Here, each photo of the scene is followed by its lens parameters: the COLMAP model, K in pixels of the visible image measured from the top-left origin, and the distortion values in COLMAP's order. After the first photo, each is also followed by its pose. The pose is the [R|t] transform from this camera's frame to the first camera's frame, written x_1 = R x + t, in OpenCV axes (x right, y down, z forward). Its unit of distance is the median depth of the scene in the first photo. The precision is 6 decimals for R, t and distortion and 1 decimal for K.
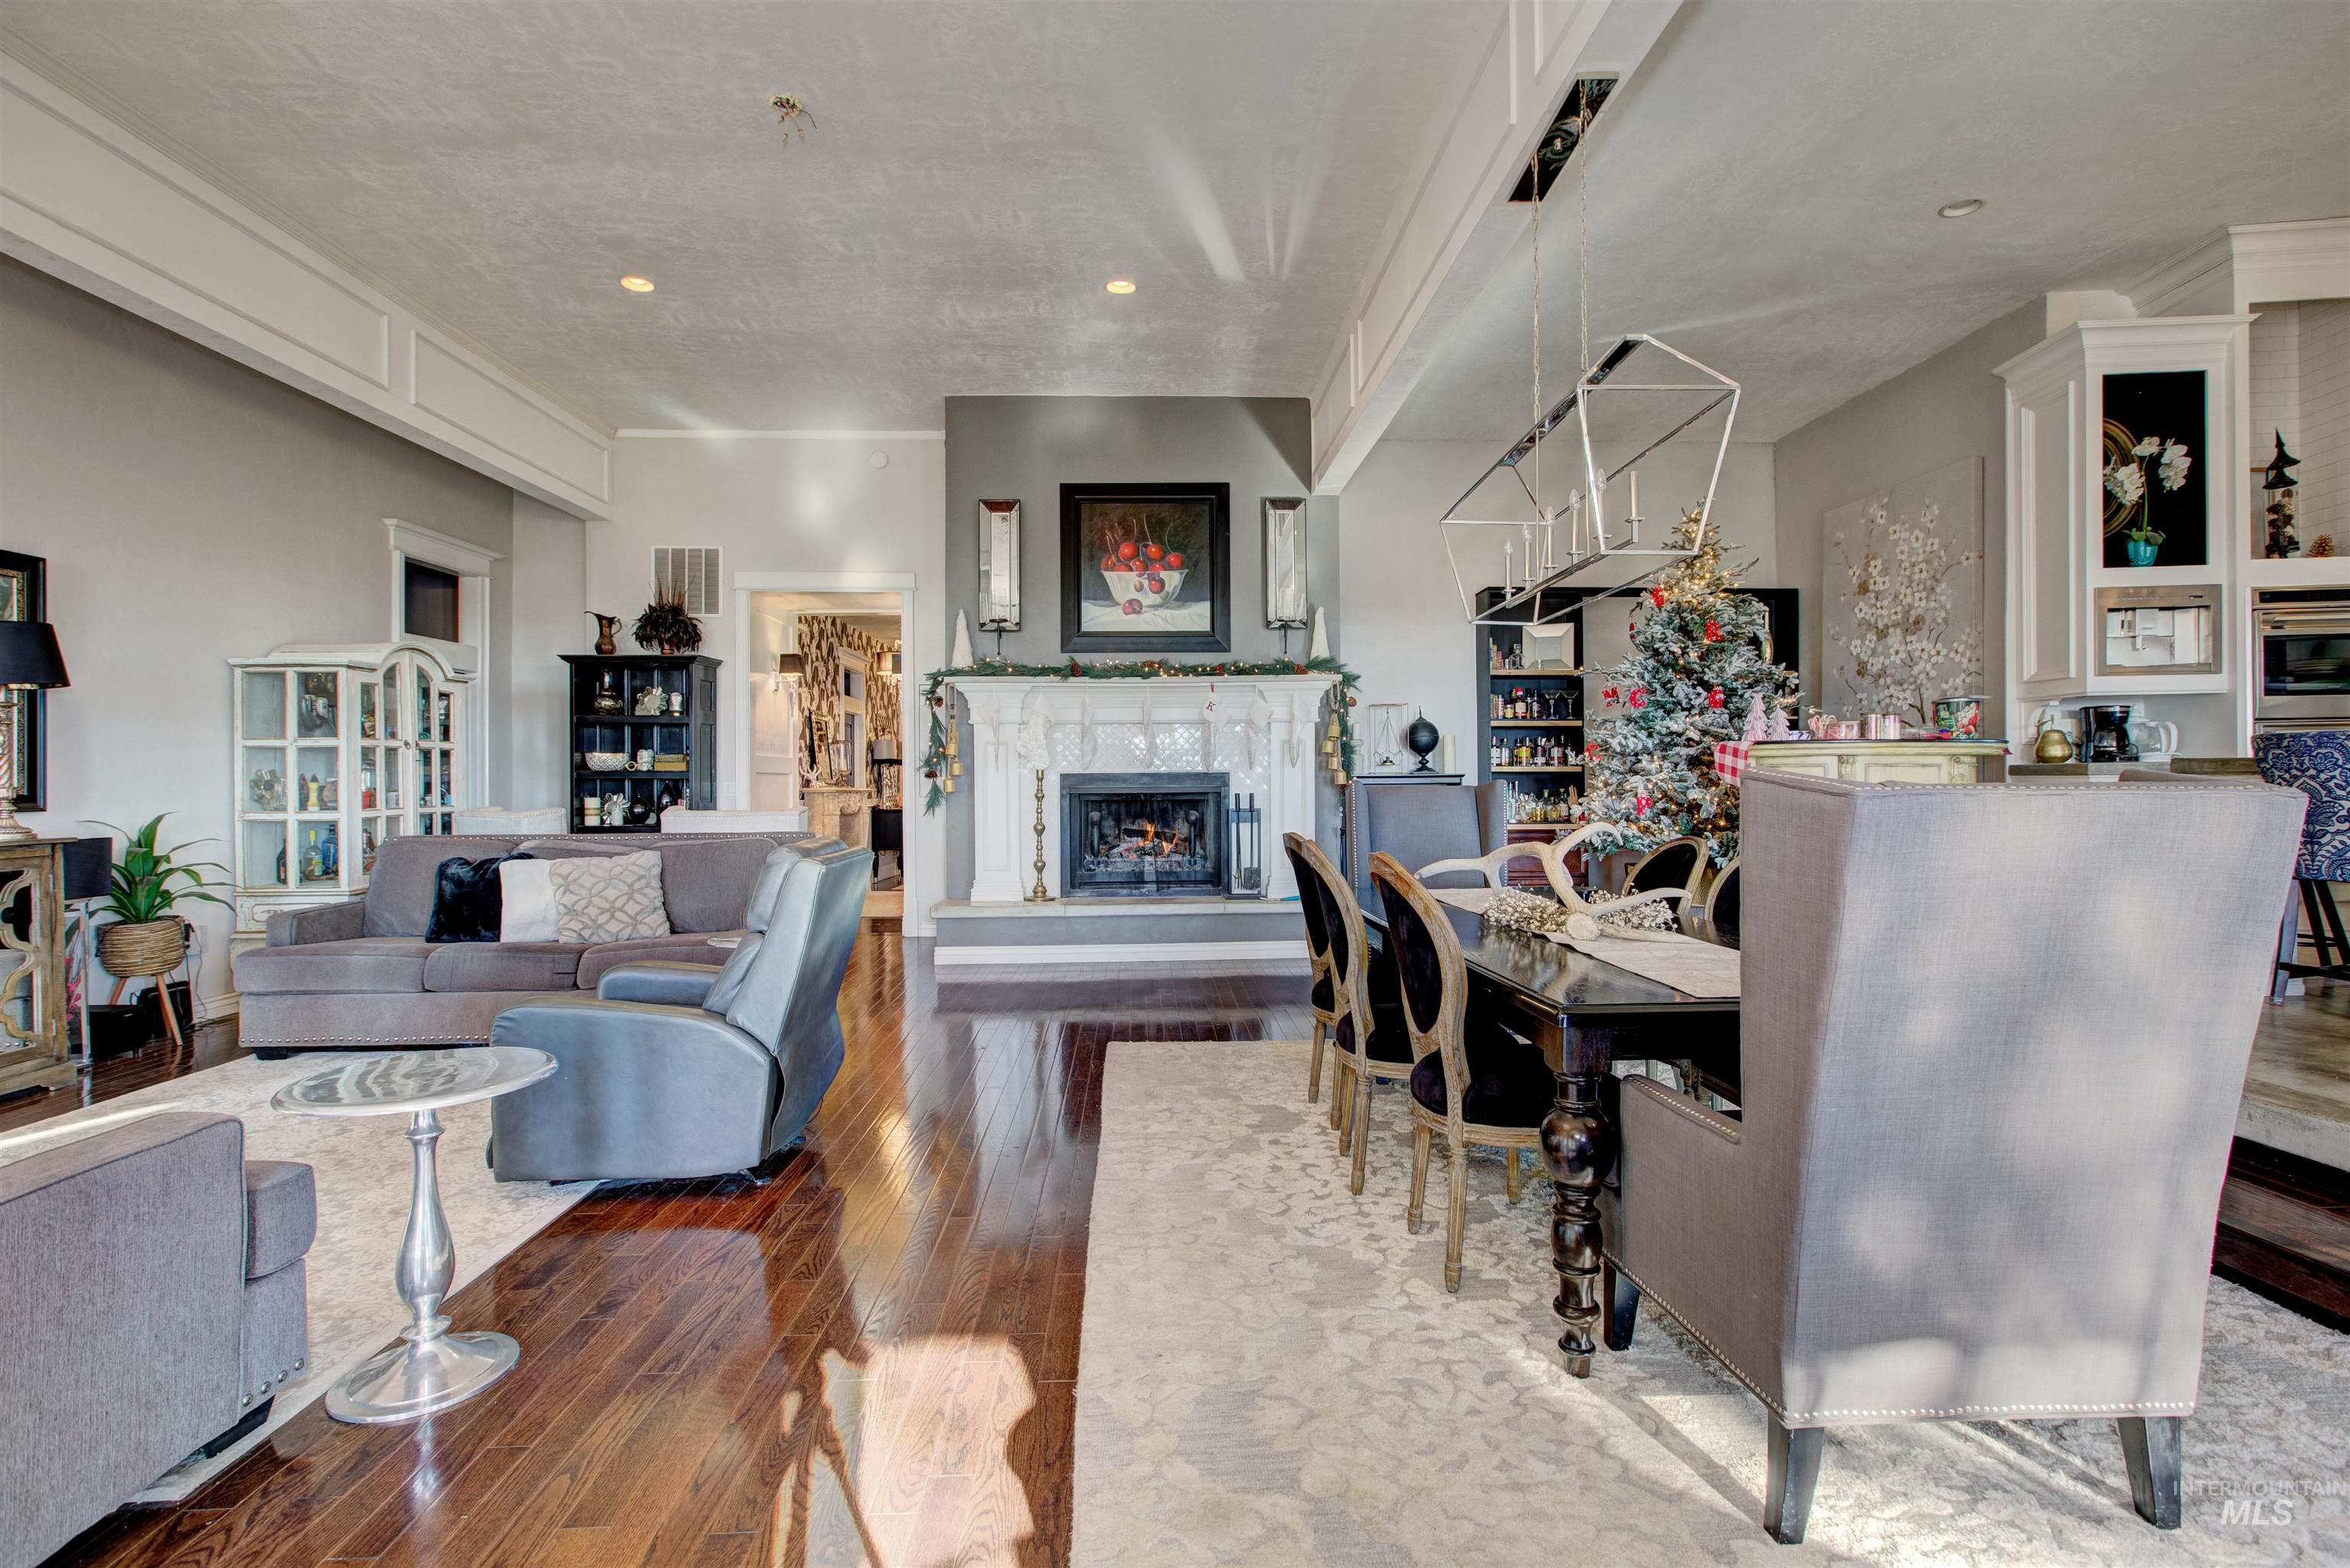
lens RADIAL K [[1083.9, 0, 1172.5], [0, 1083.9, 779.3], [0, 0, 1]] dist [-0.000735, 0.000301]
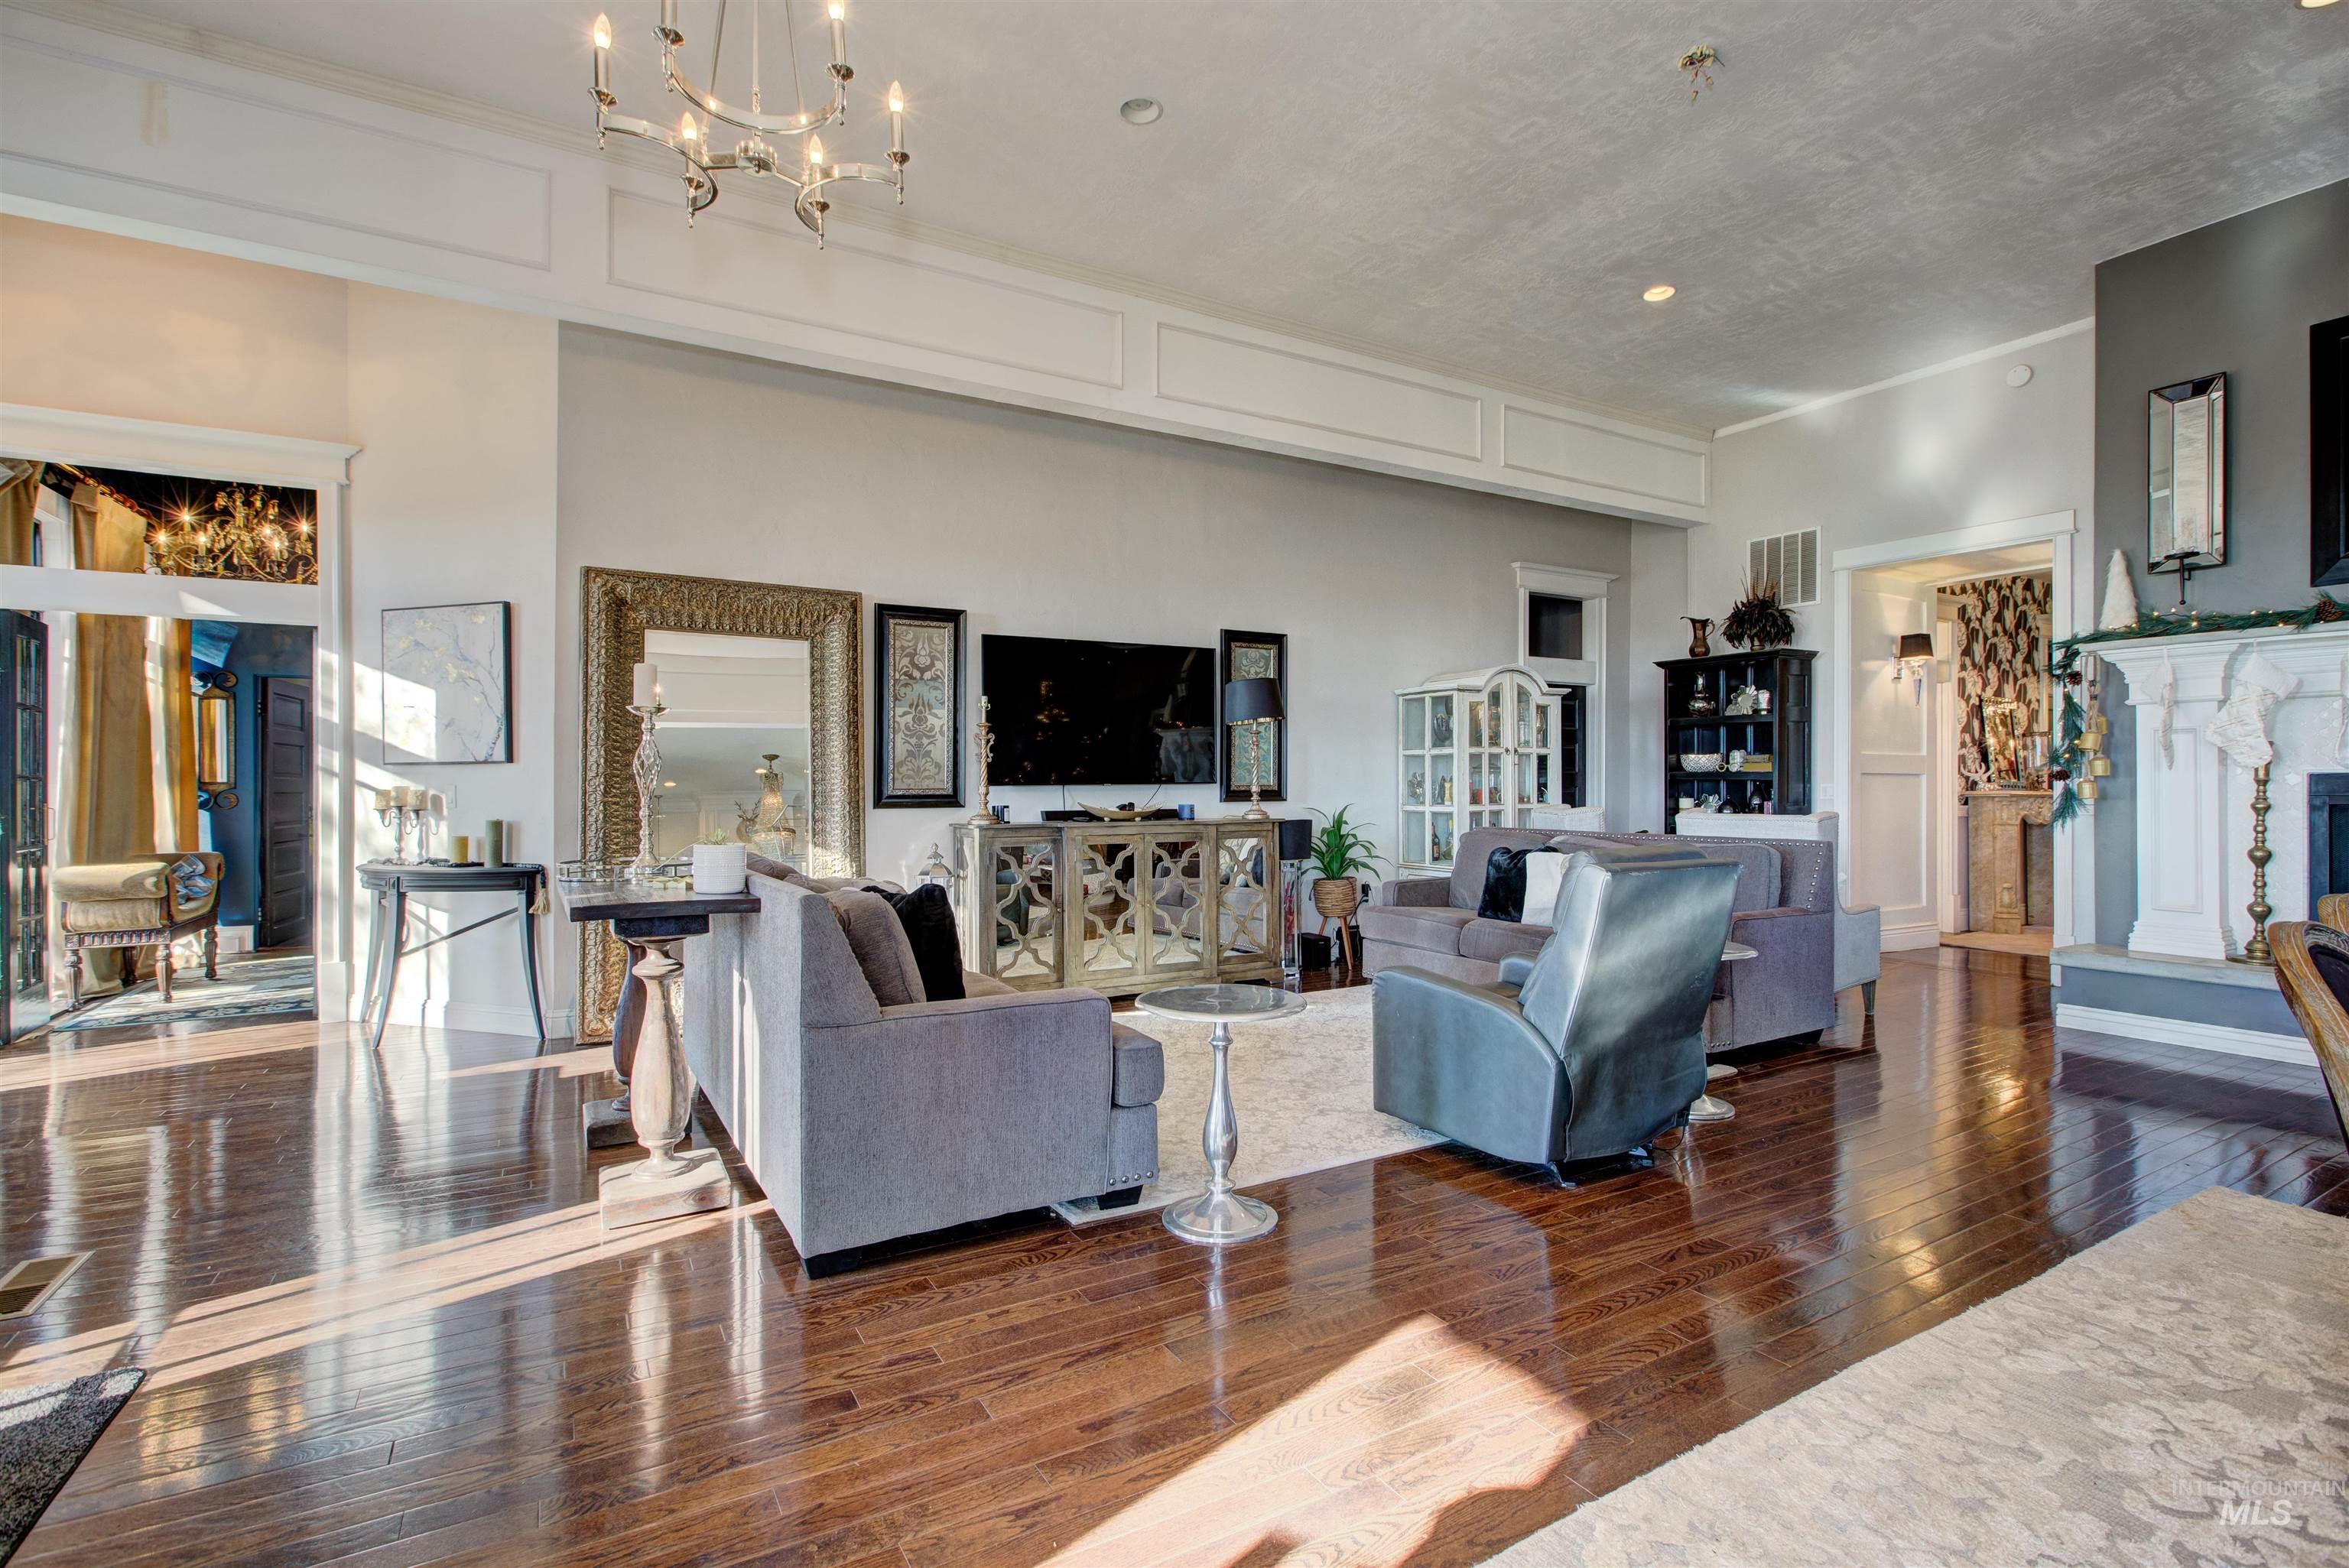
lens RADIAL K [[1083.4, 0, 1167.5], [0, 1083.4, 779.8], [0, 0, 1]] dist [-0.000735, 0.000301]
pose [[0.467307, 0.001498, -0.884094, 0.154061], [-0.001250, 0.999999, 0.001034, -0.001110], [0.884094, 0.000622, 0.467309, 0.096382]]
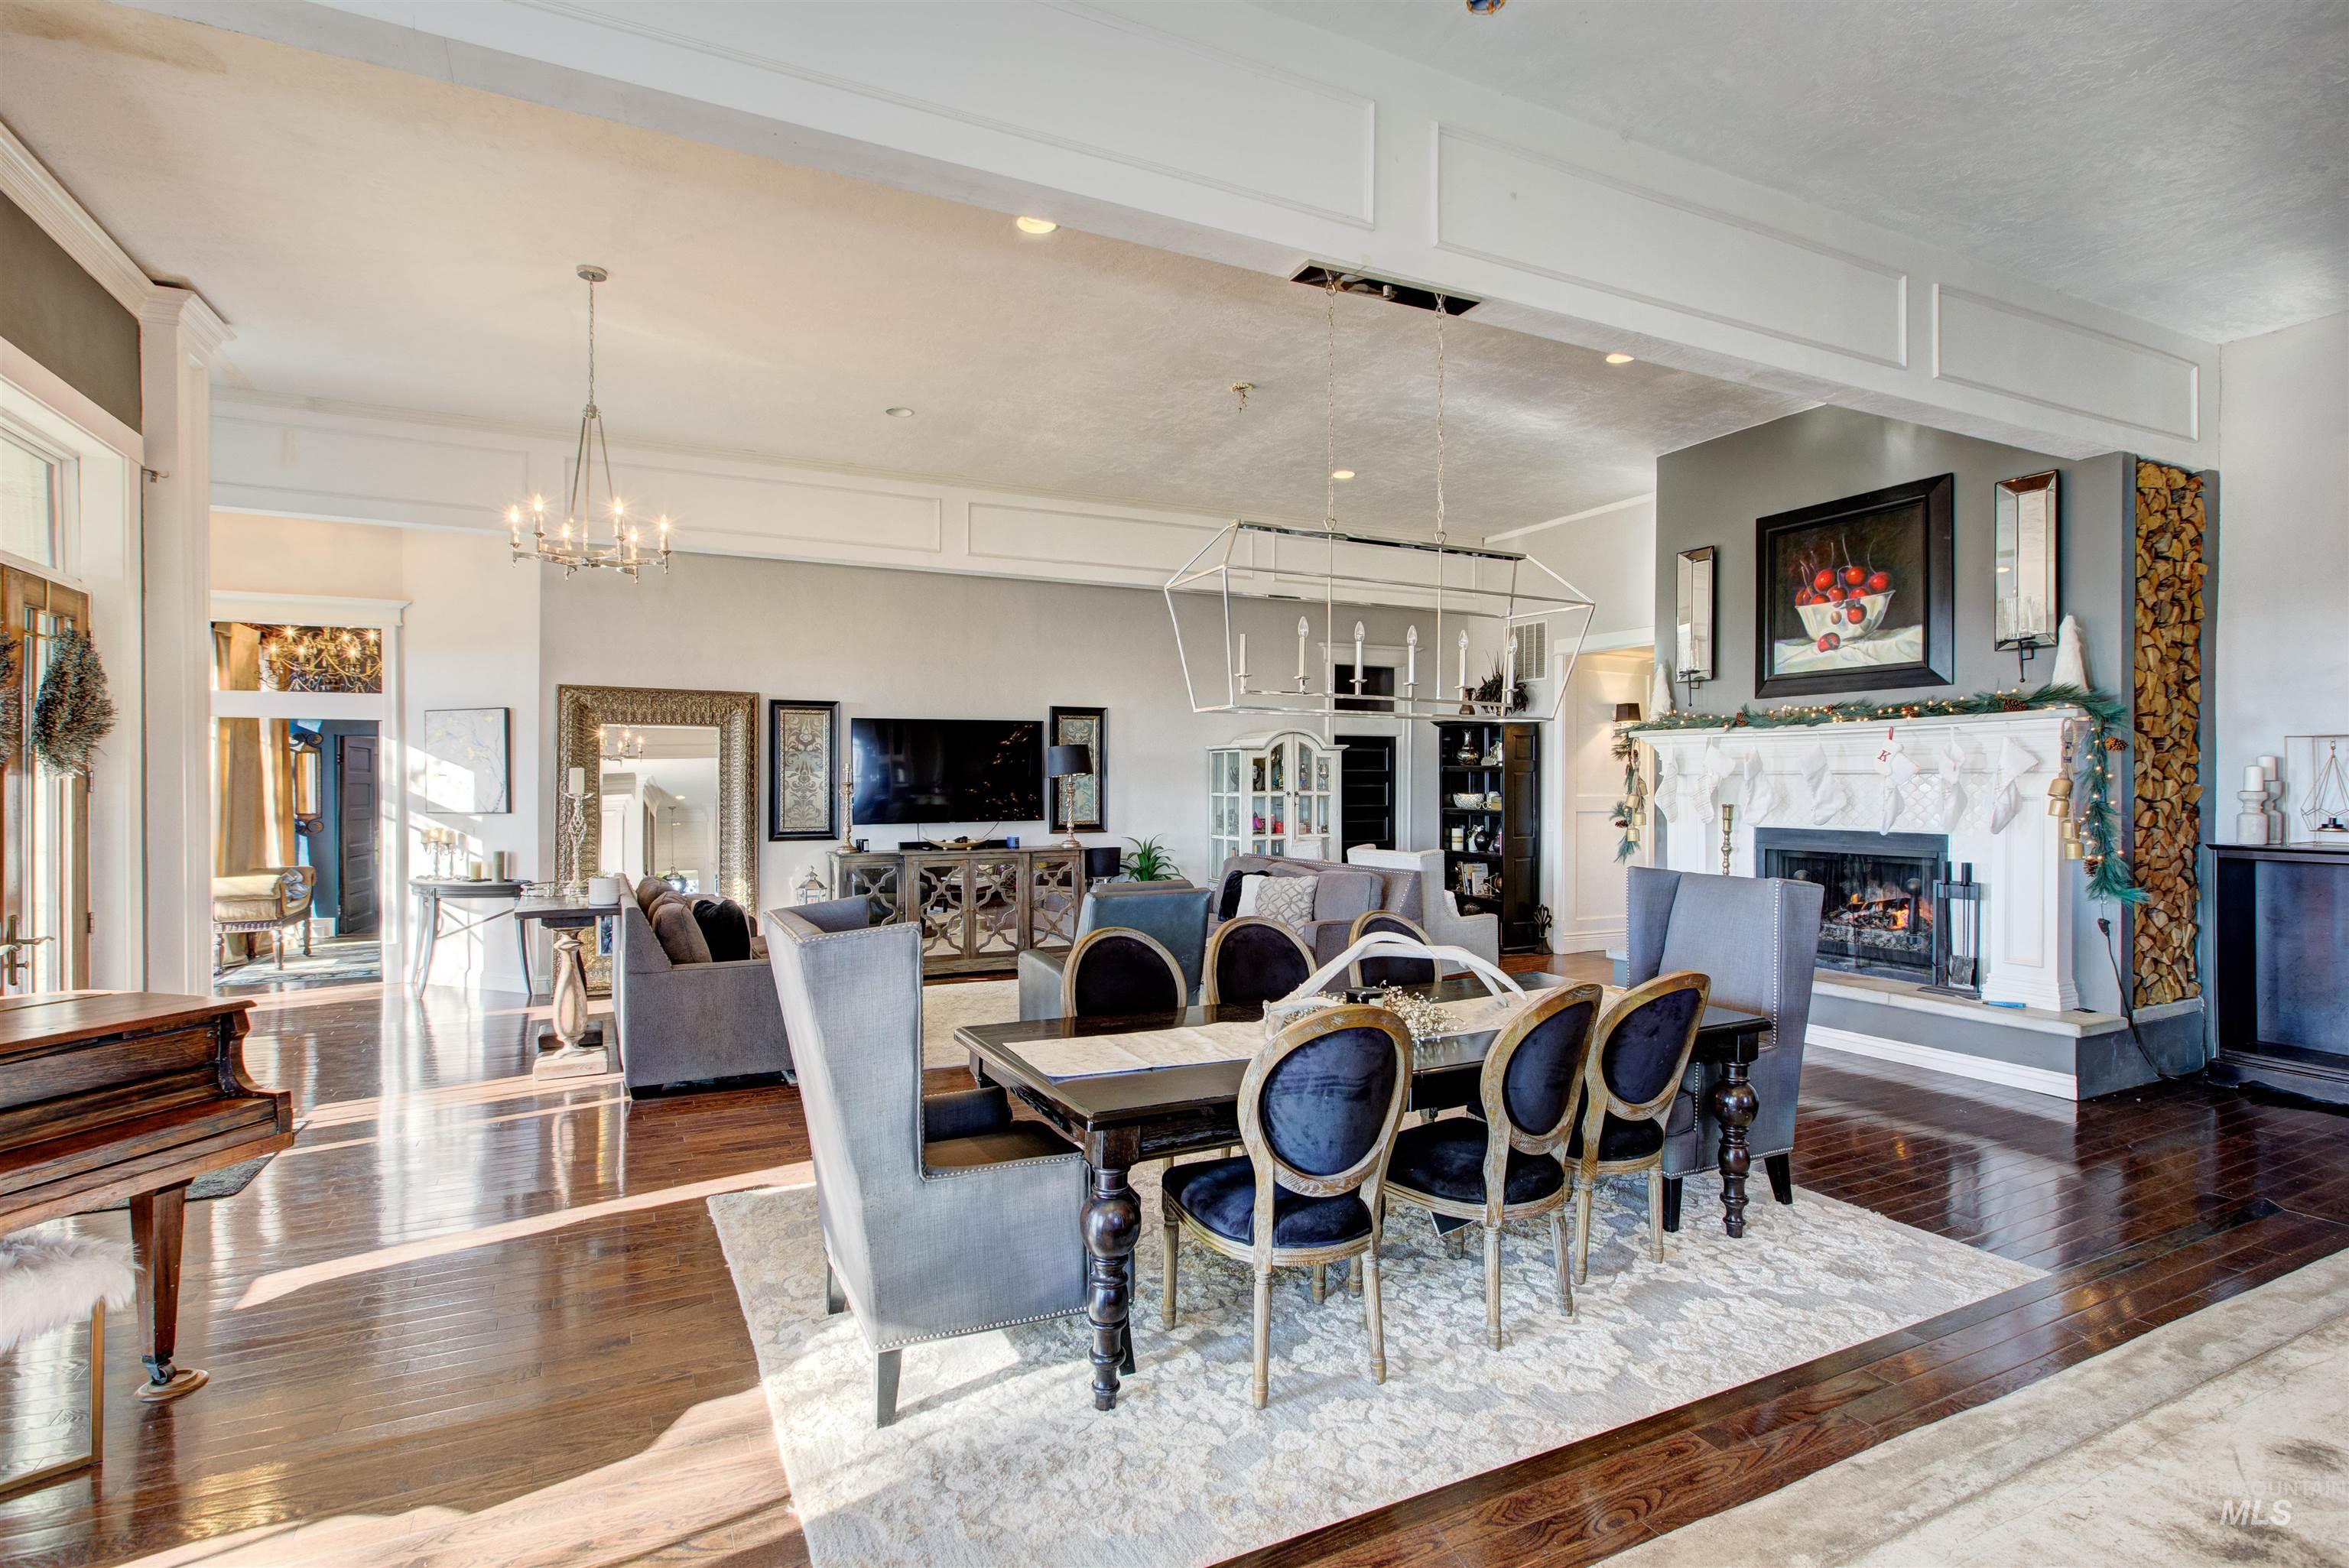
lens RADIAL K [[1141.5, 0, 1270.2], [0, 1141.5, 786.5], [0, 0, 1]] dist [0.004236, 0.000548]
pose [[0.462304, 0.014411, -0.886604, 0.657184], [-0.008835, 0.999893, 0.011646, -0.054850], [0.886677, 0.002449, 0.462382, 0.187413]]
